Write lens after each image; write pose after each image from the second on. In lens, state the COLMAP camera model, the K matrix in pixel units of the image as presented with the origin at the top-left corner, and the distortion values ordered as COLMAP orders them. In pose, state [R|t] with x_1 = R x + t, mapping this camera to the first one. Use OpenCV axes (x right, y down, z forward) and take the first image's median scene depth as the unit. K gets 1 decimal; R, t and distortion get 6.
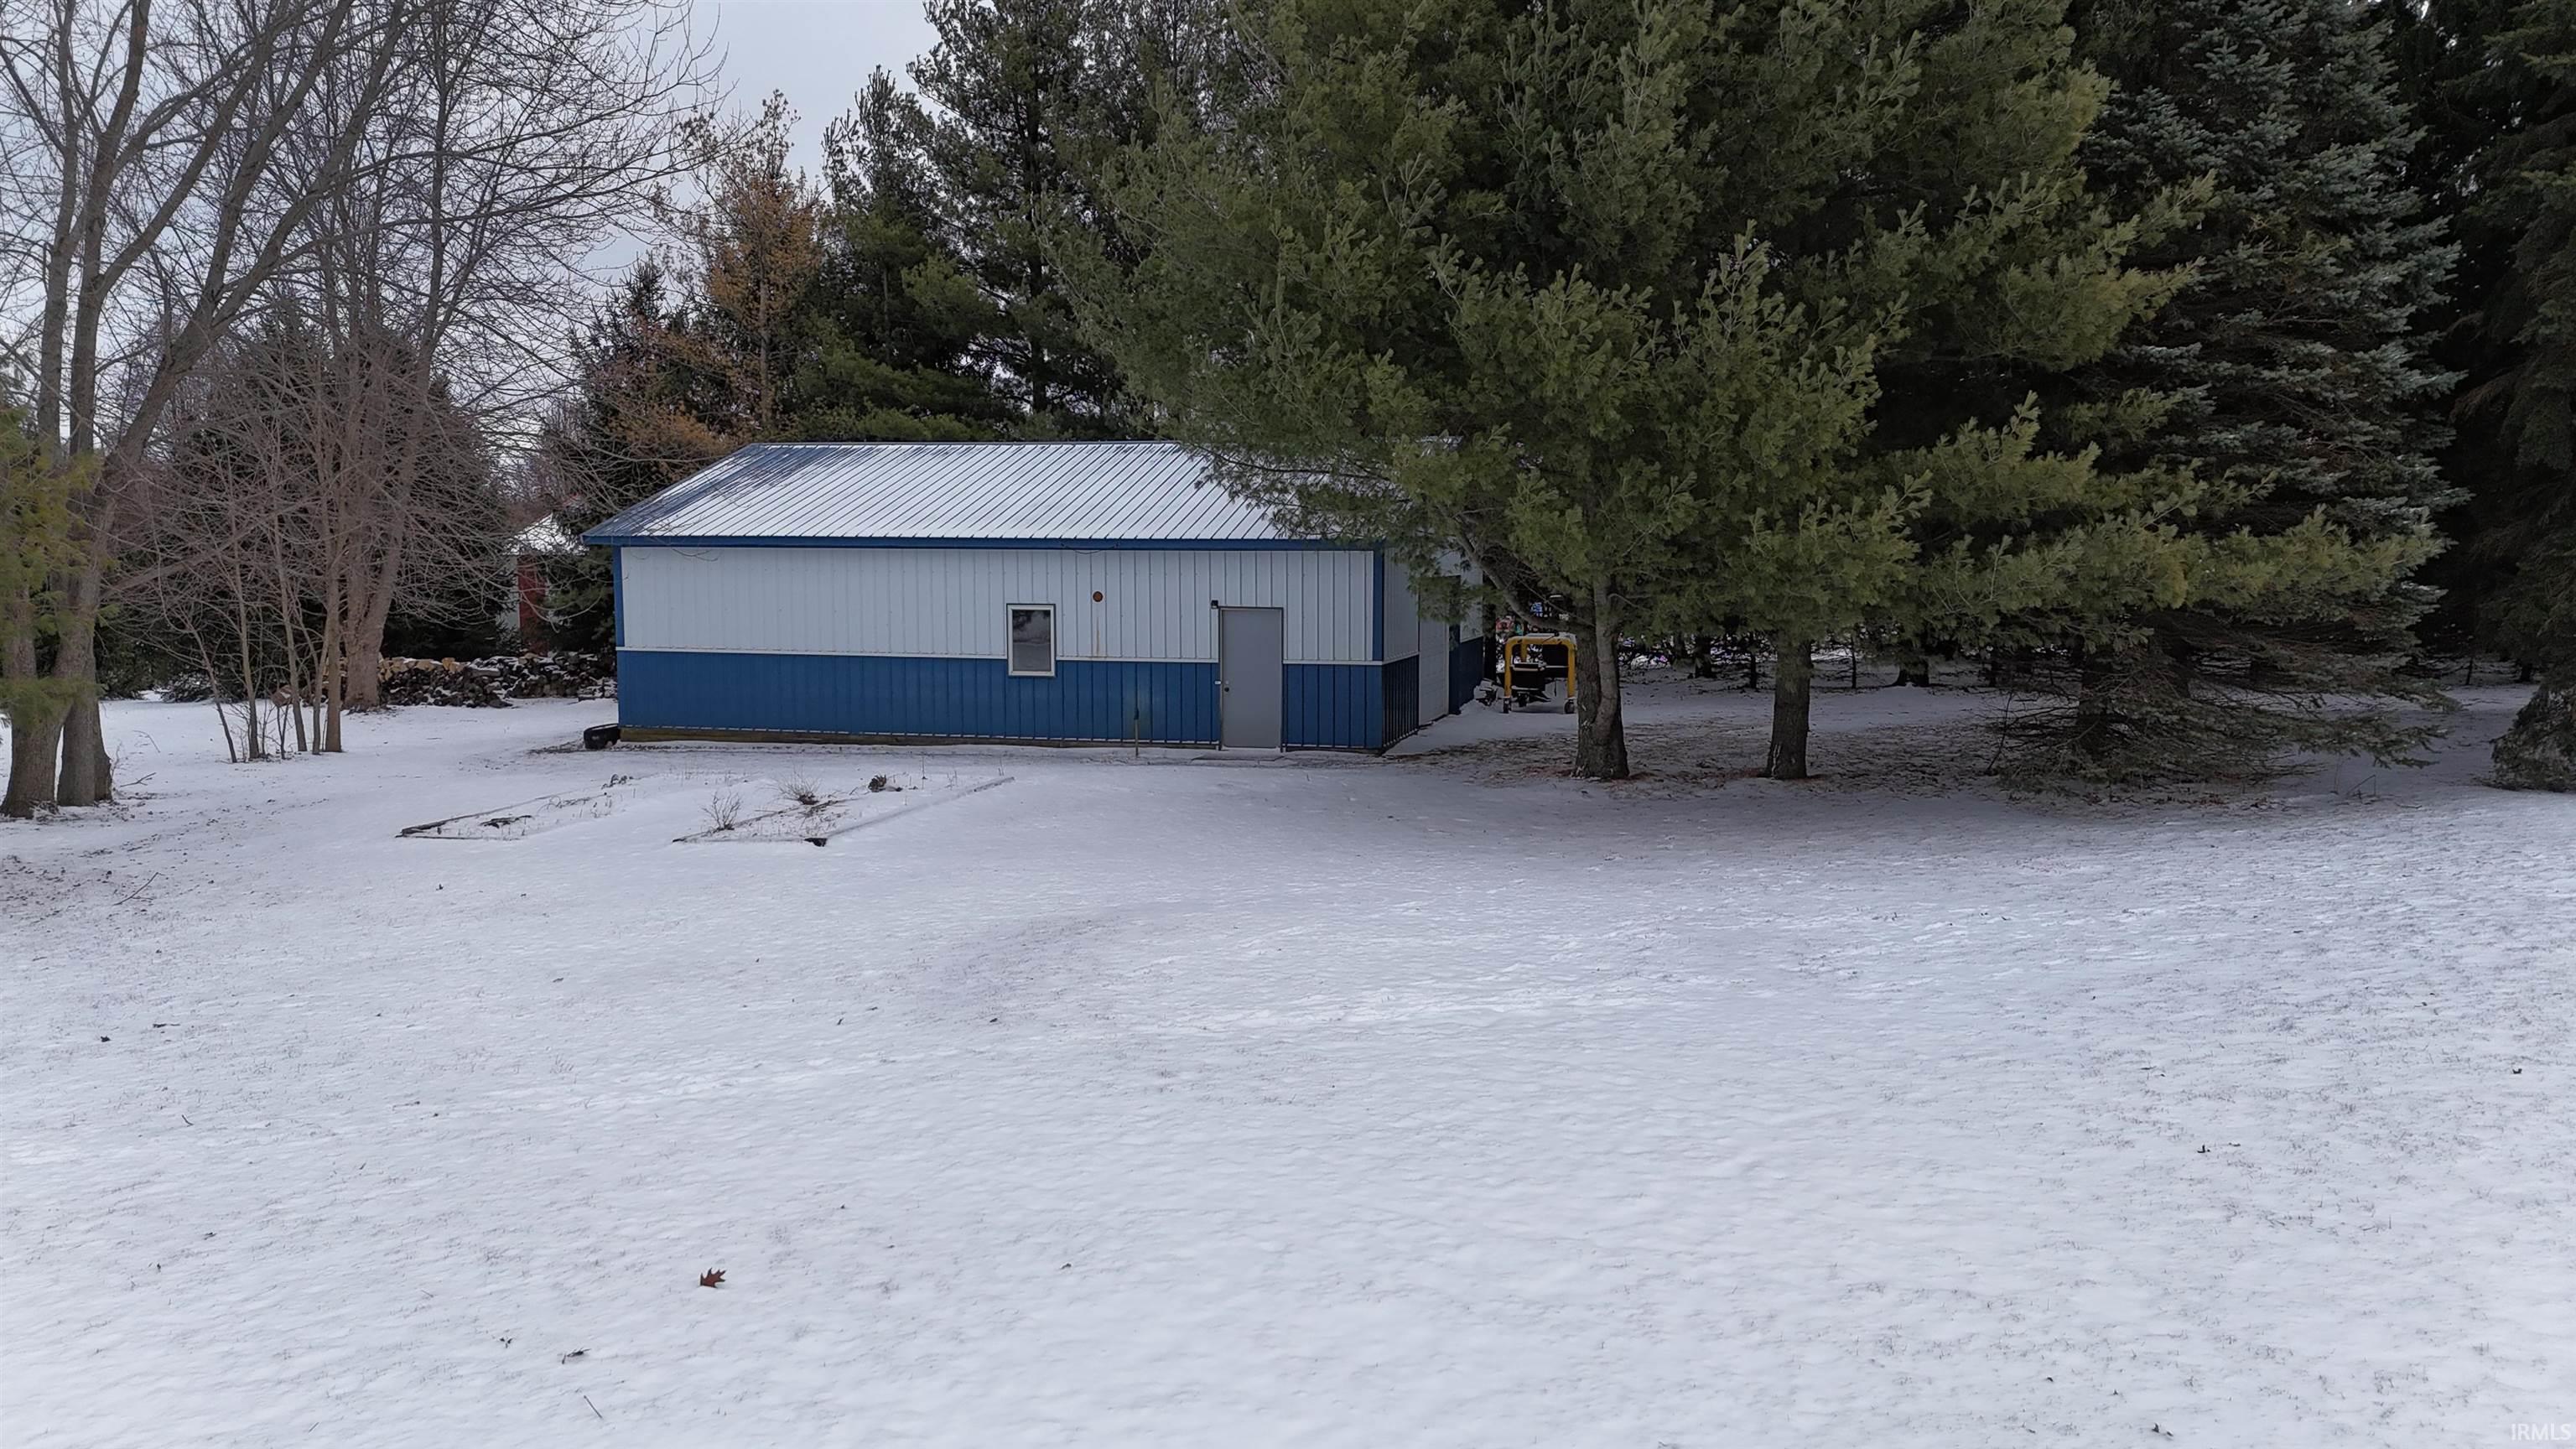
lens RADIAL K [[1926.3, 0, 1286.3], [0, 1926.3, 720.3], [0, 0, 1]] dist [0.042991, -0.002757]
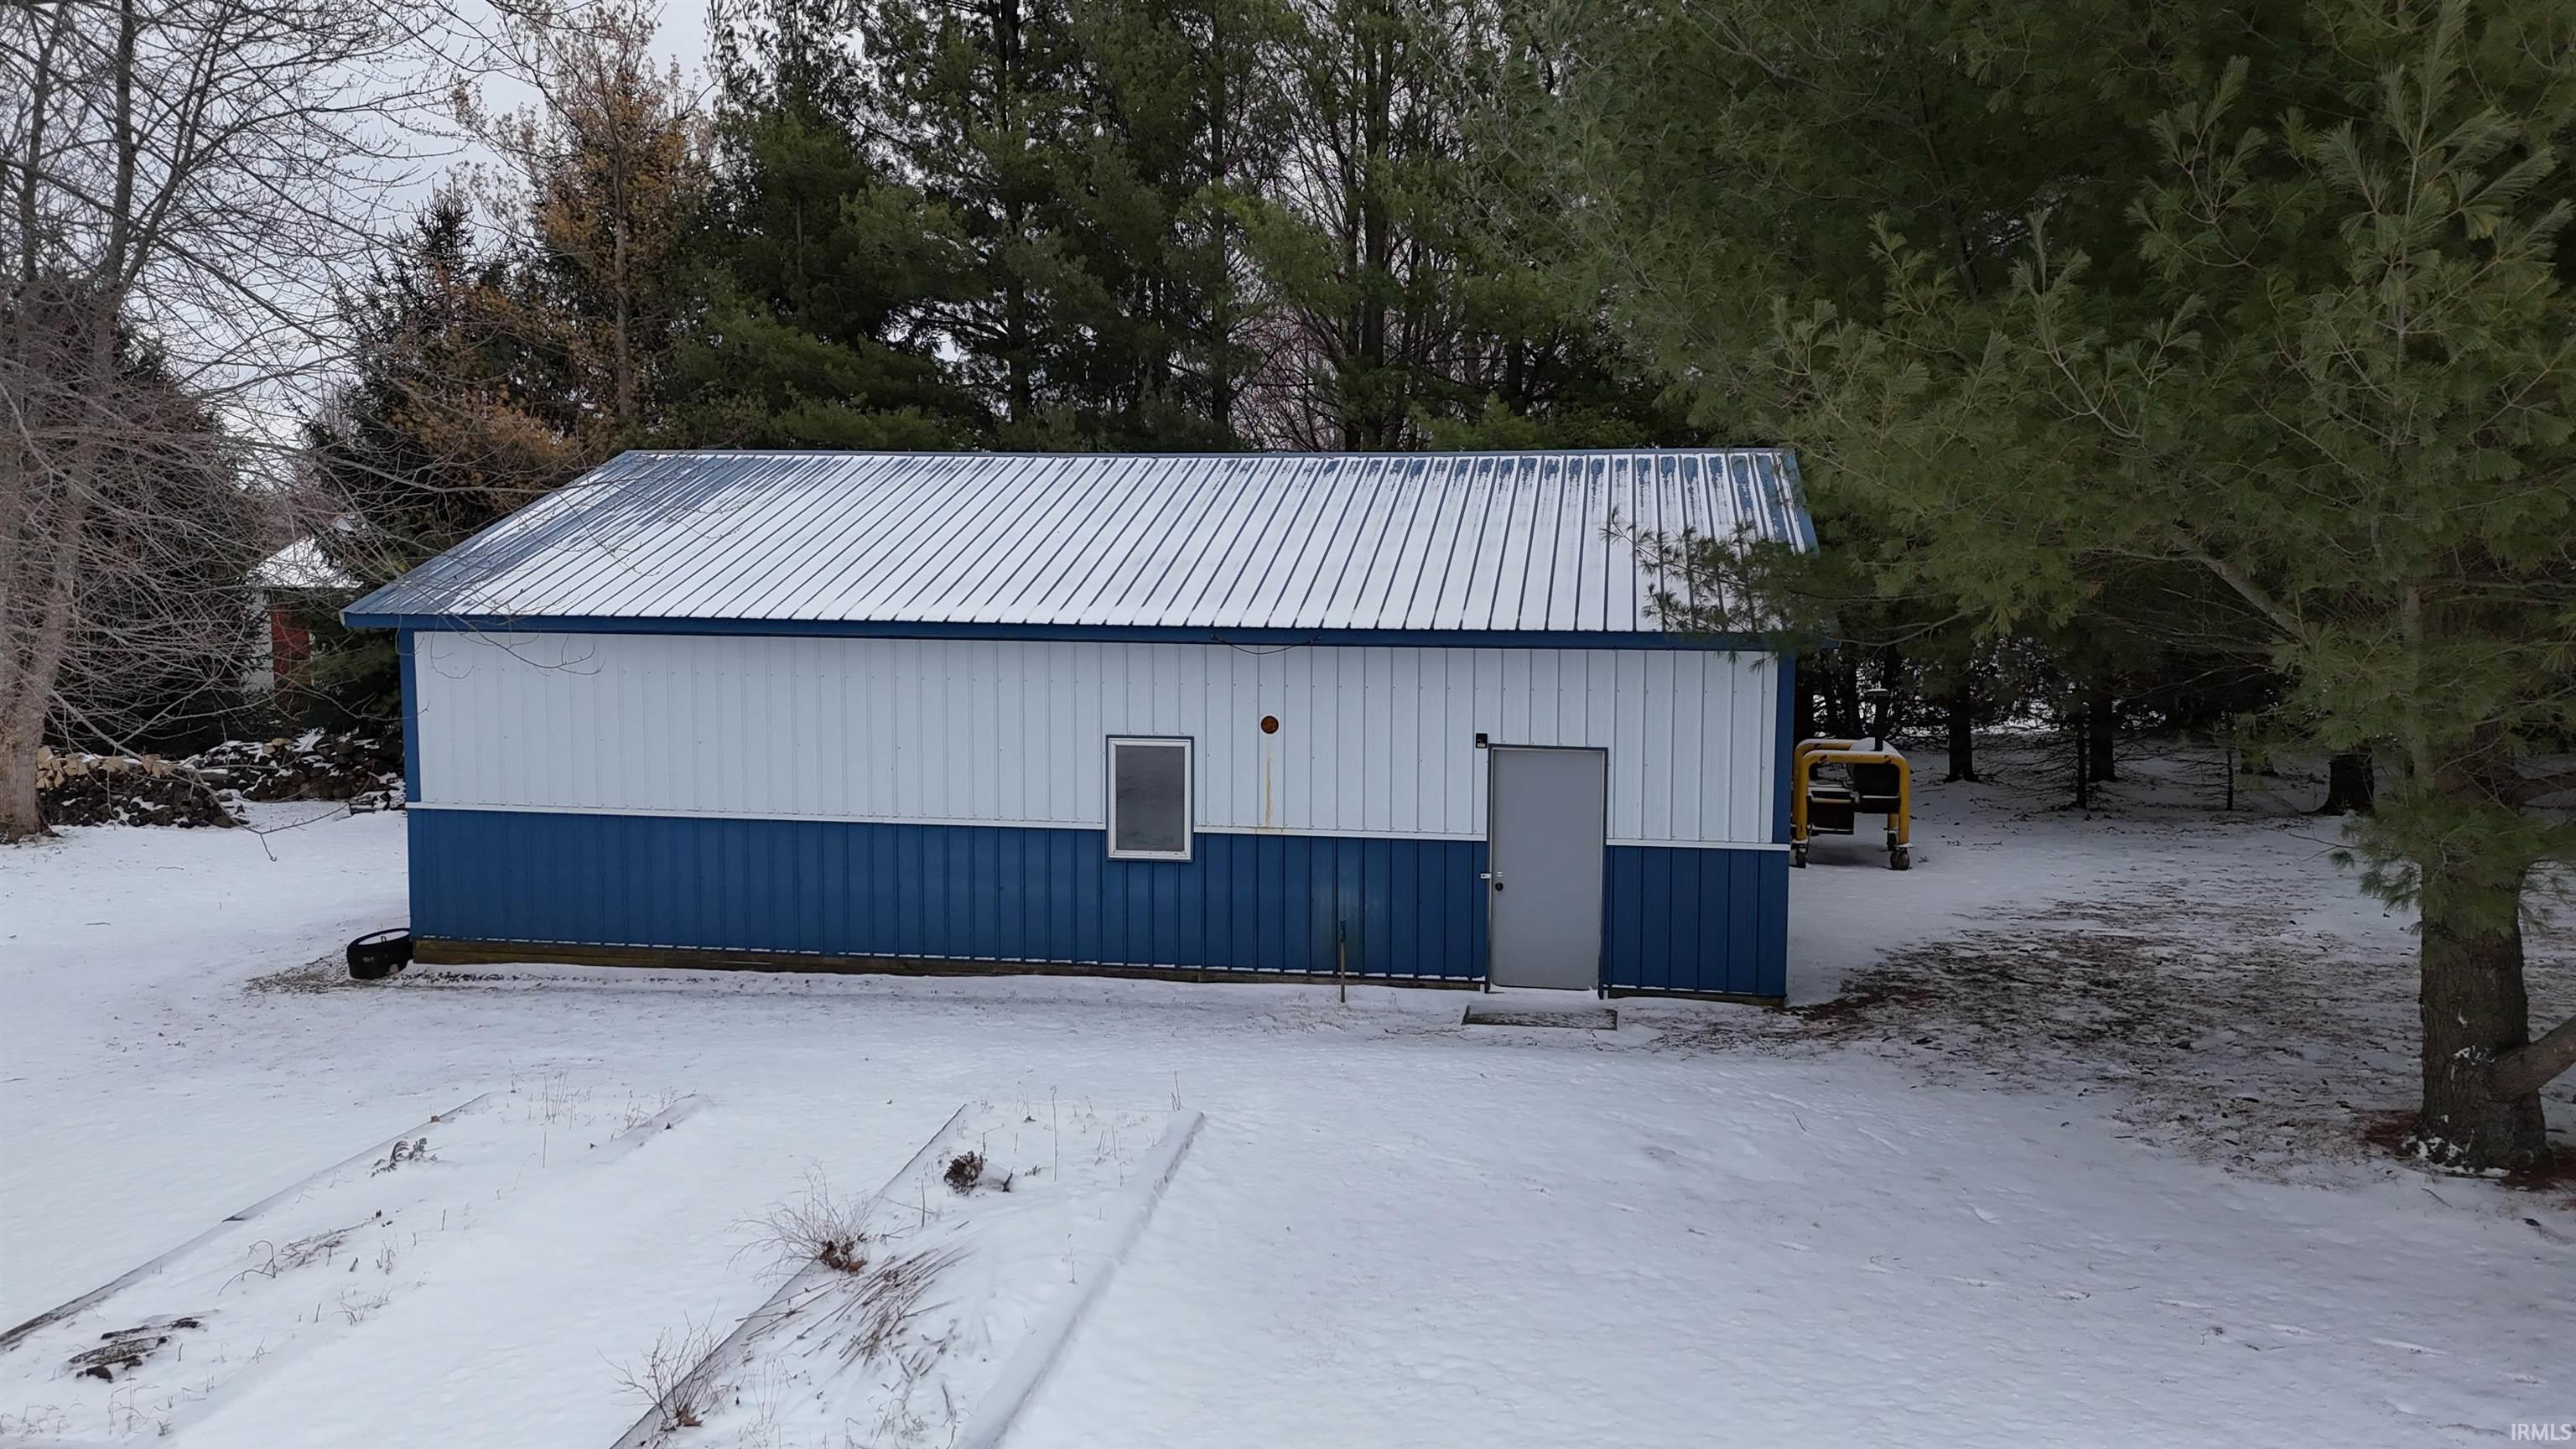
lens RADIAL K [[1926.3, 0, 1289.7], [0, 1926.3, 726.0], [0, 0, 1]] dist [0.042991, -0.002757]
pose [[0.995741, -0.005168, 0.092046, -0.098579], [0.004895, 0.999983, 0.003194, -0.044573], [-0.092061, -0.002730, 0.995750, 0.288135]]
